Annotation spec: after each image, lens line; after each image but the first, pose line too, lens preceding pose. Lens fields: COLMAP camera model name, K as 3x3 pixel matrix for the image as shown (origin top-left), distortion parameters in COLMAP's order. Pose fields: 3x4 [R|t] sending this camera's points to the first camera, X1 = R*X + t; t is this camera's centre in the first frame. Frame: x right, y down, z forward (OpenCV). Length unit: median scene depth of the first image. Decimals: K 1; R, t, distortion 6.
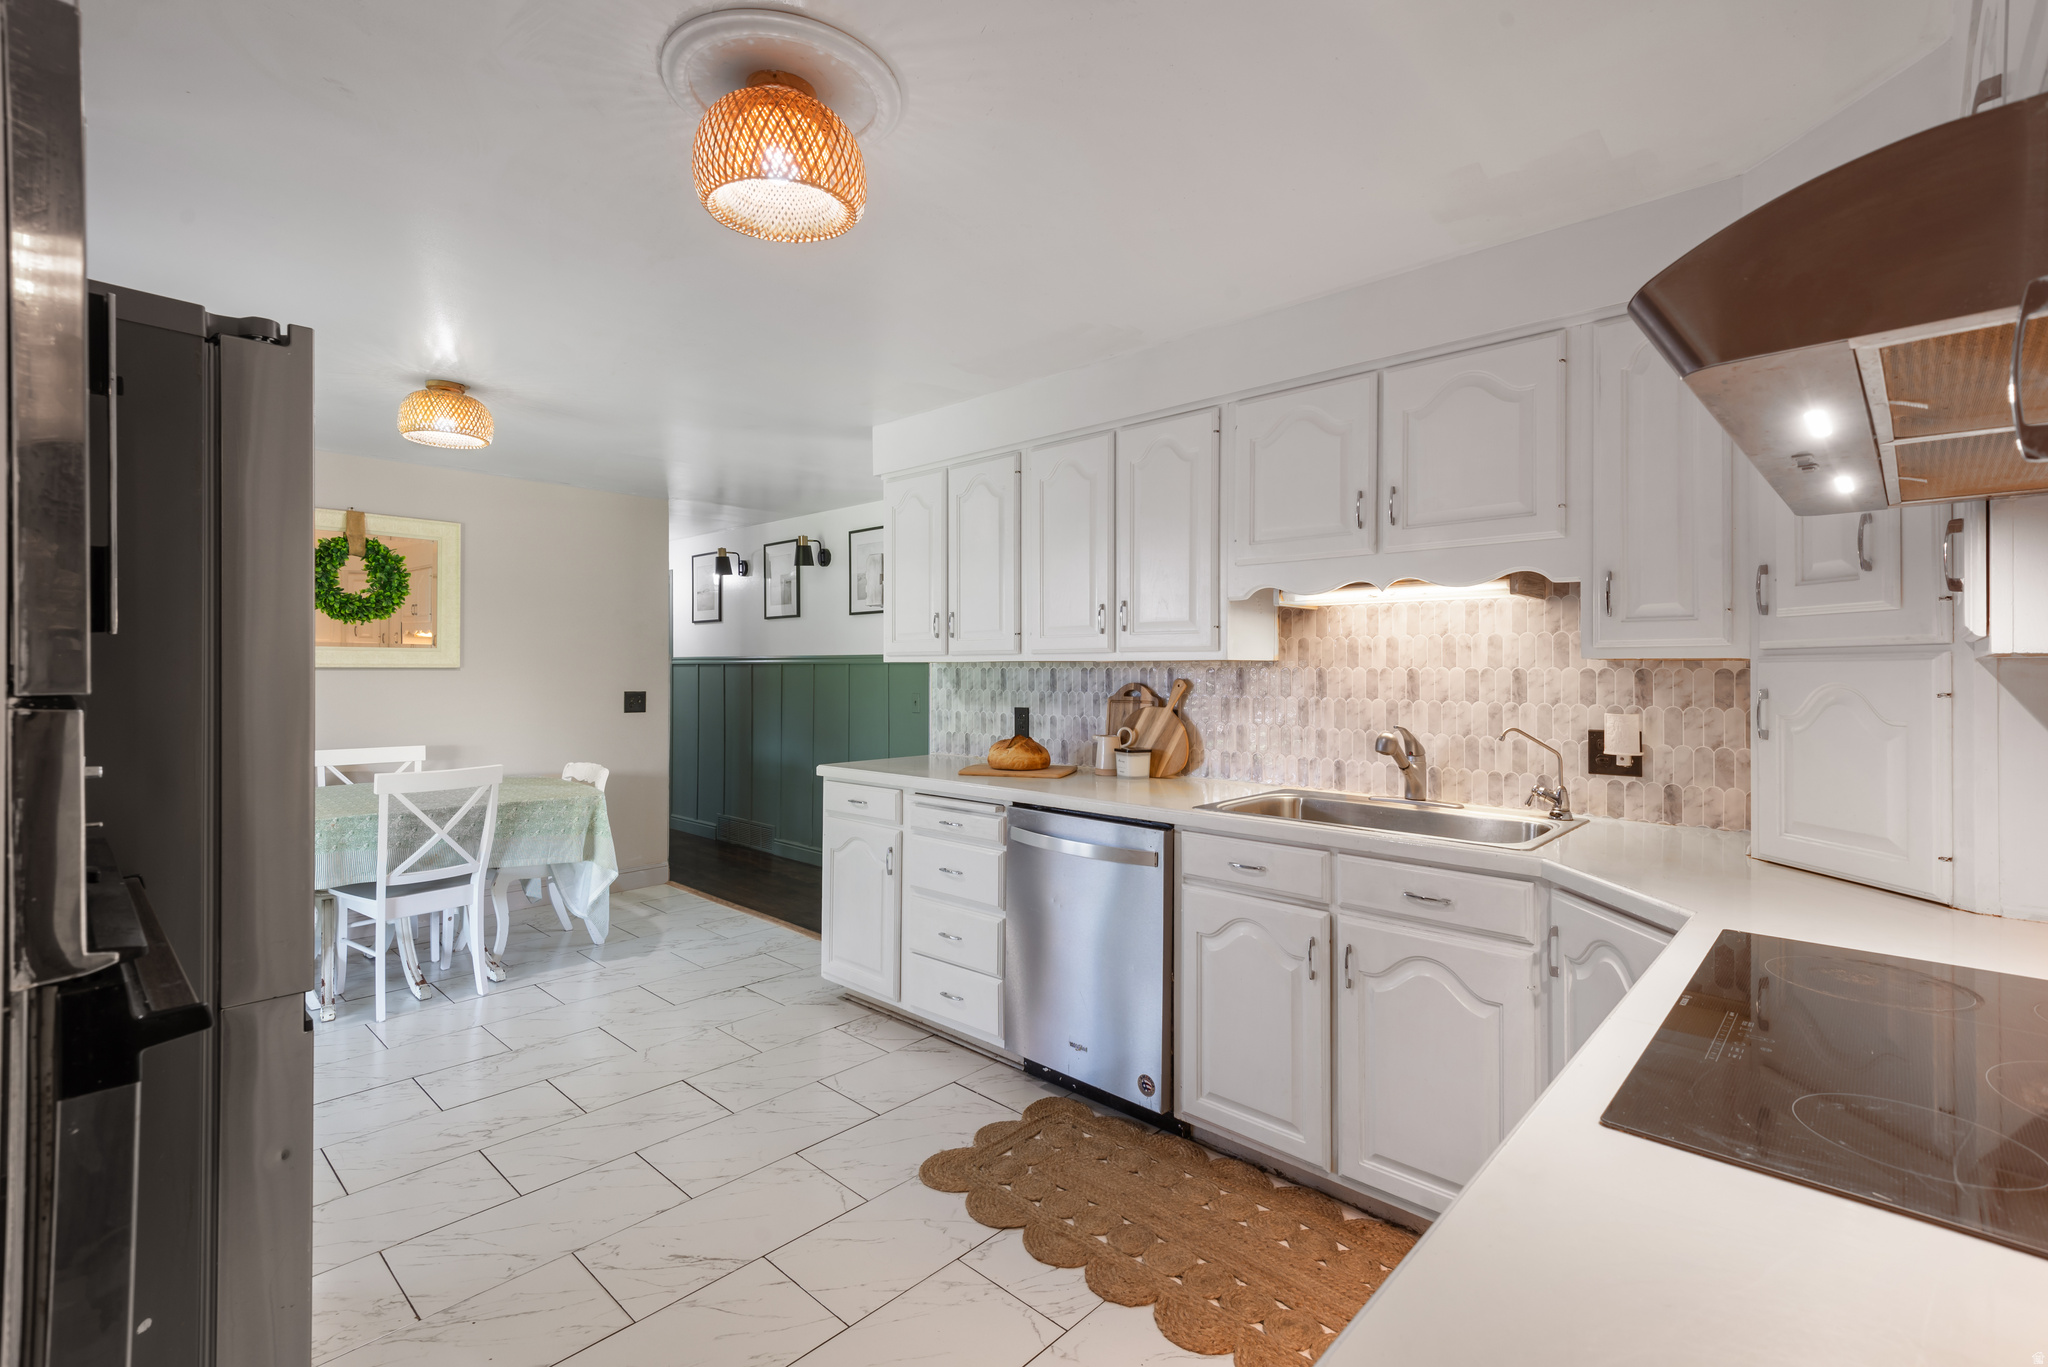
lens RADIAL K [[920.7, 0, 1022.4], [0, 920.7, 667.3], [0, 0, 1]] dist [0.027242, -0.000270]
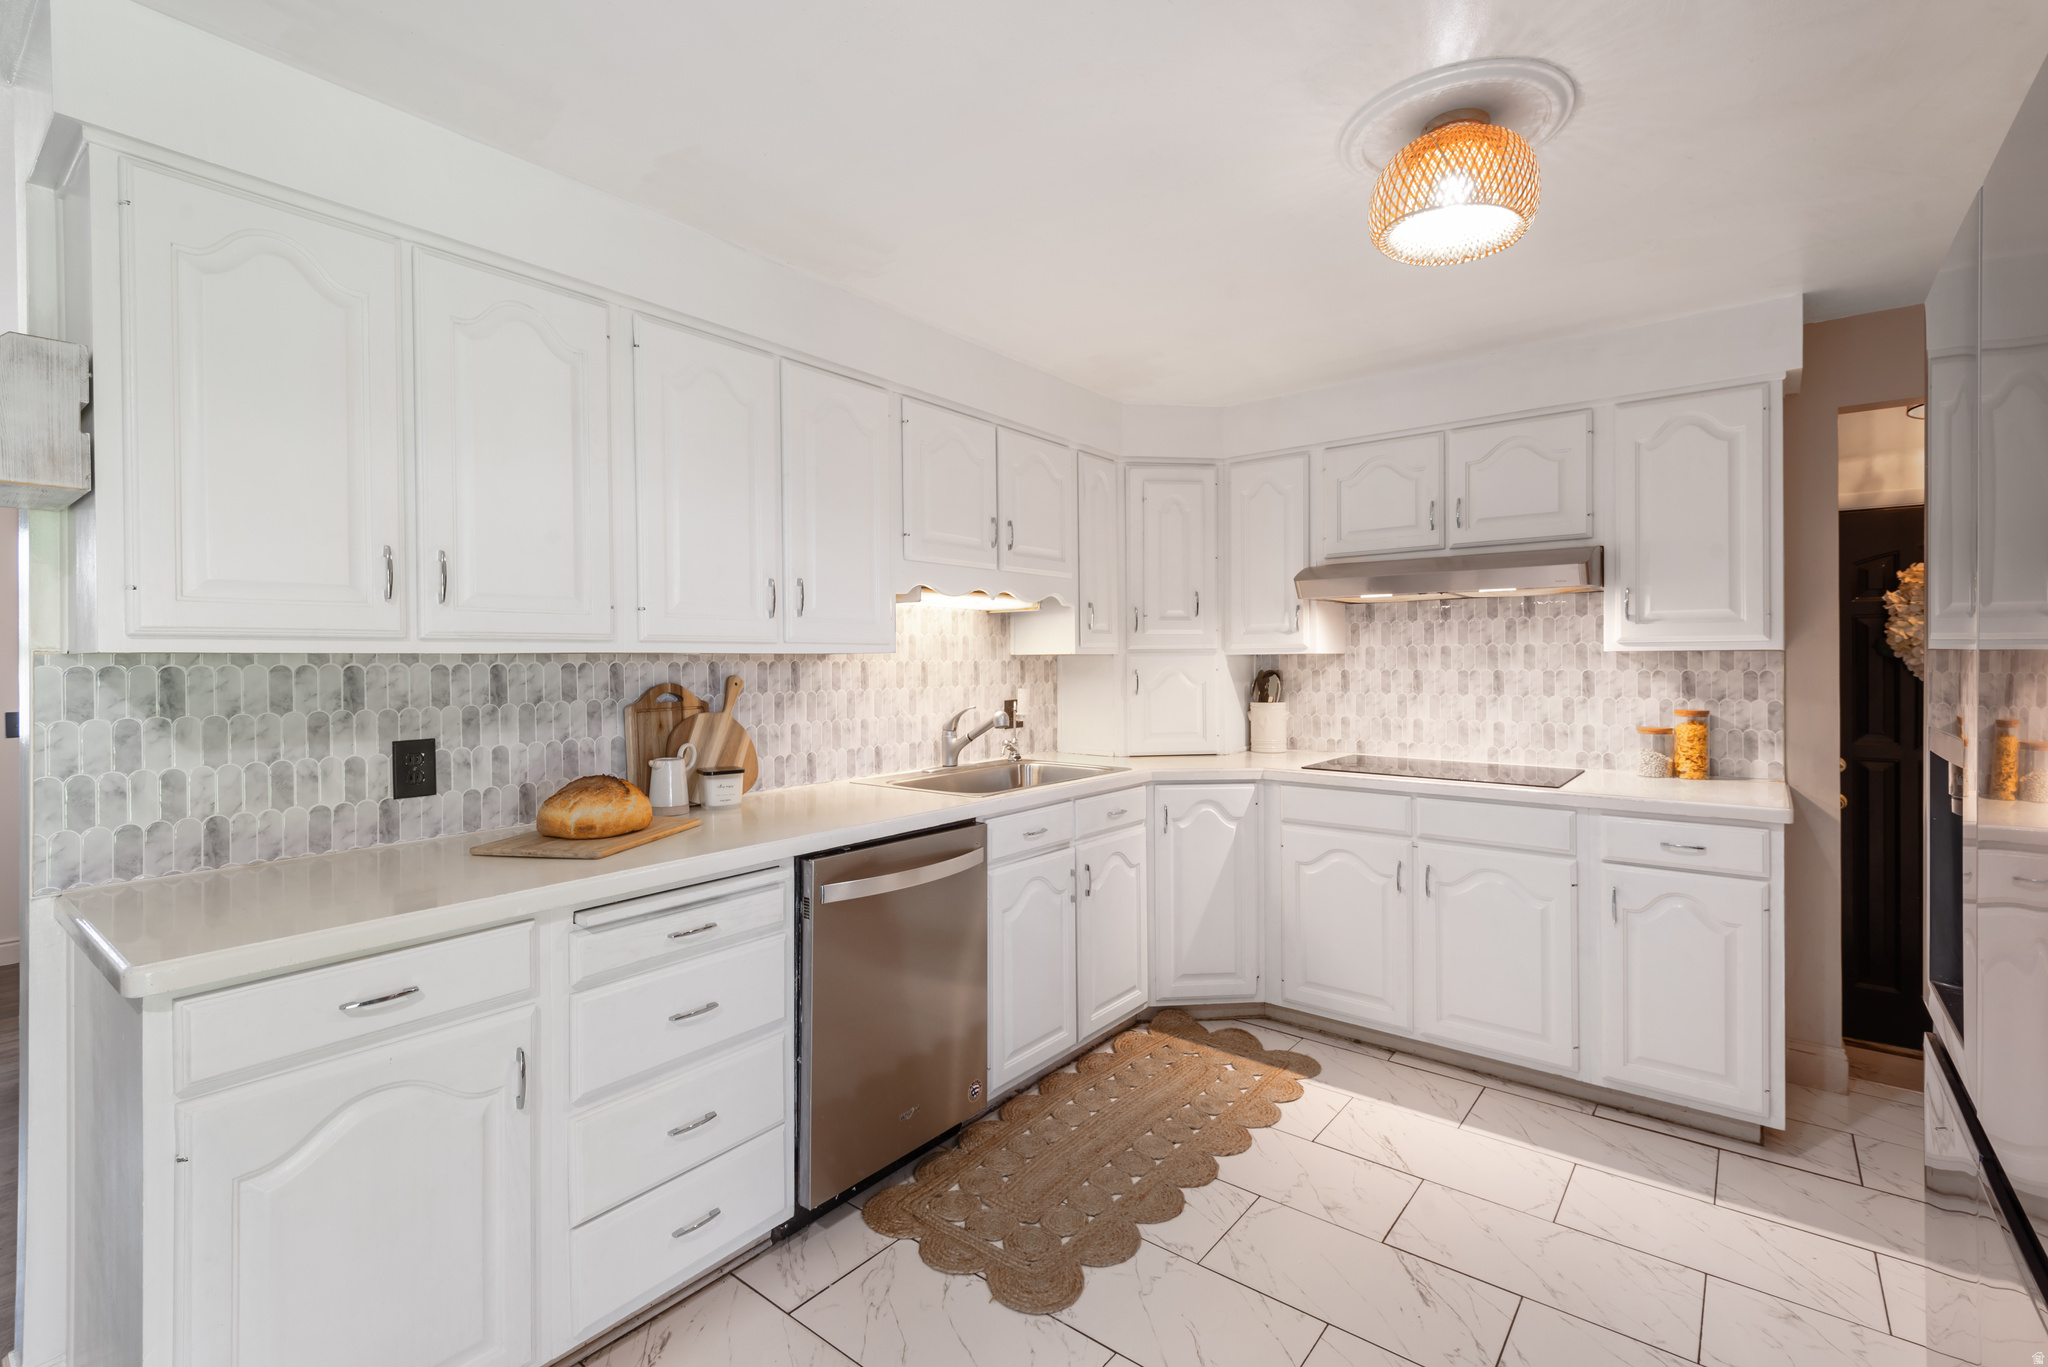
lens RADIAL K [[920.7, 0, 1022.4], [0, 920.7, 667.3], [0, 0, 1]] dist [0.027242, -0.000270]
pose [[-0.082777, -0.009272, 0.996525, -0.682154], [0.006360, 0.999931, 0.009832, -0.001301], [-0.996548, 0.007152, -0.082712, 0.840274]]
